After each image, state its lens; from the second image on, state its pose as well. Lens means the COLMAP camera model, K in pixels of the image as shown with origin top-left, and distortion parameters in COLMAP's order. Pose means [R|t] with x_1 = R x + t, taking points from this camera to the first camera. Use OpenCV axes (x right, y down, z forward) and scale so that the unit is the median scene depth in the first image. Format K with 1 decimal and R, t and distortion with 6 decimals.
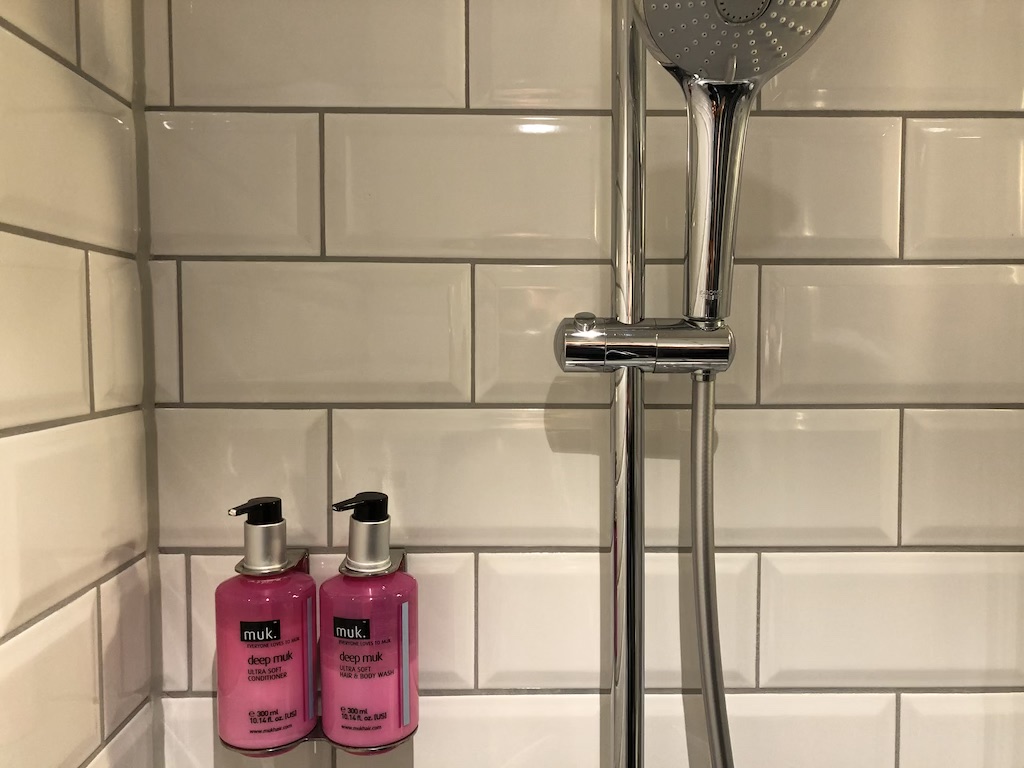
lens RADIAL K [[837.7, 0, 511.7], [0, 837.7, 380.4], [0, 0, 1]] dist [0.018542, 0.003312]
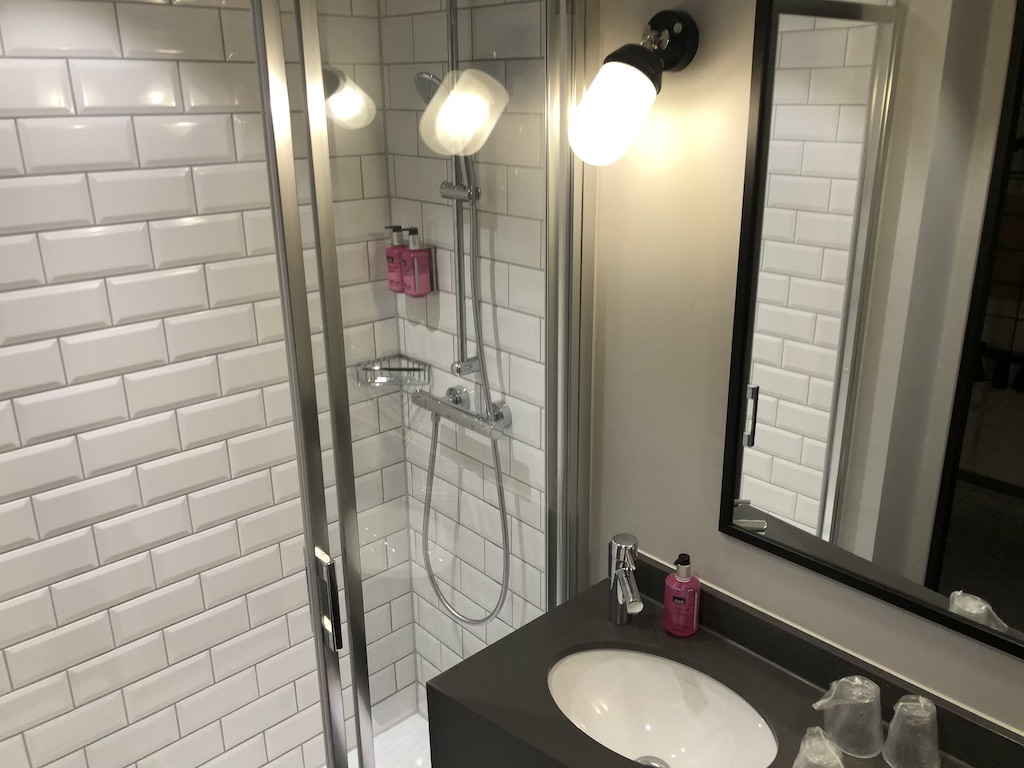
lens RADIAL K [[837.7, 0, 513.3], [0, 837.7, 383.9], [0, 0, 1]] dist [0.018542, 0.003312]
pose [[0.660447, 0.244909, -0.709809, 2.735346], [-0.045789, 0.956690, 0.287487, -0.266497], [0.749475, -0.157369, 0.643057, -1.060893]]
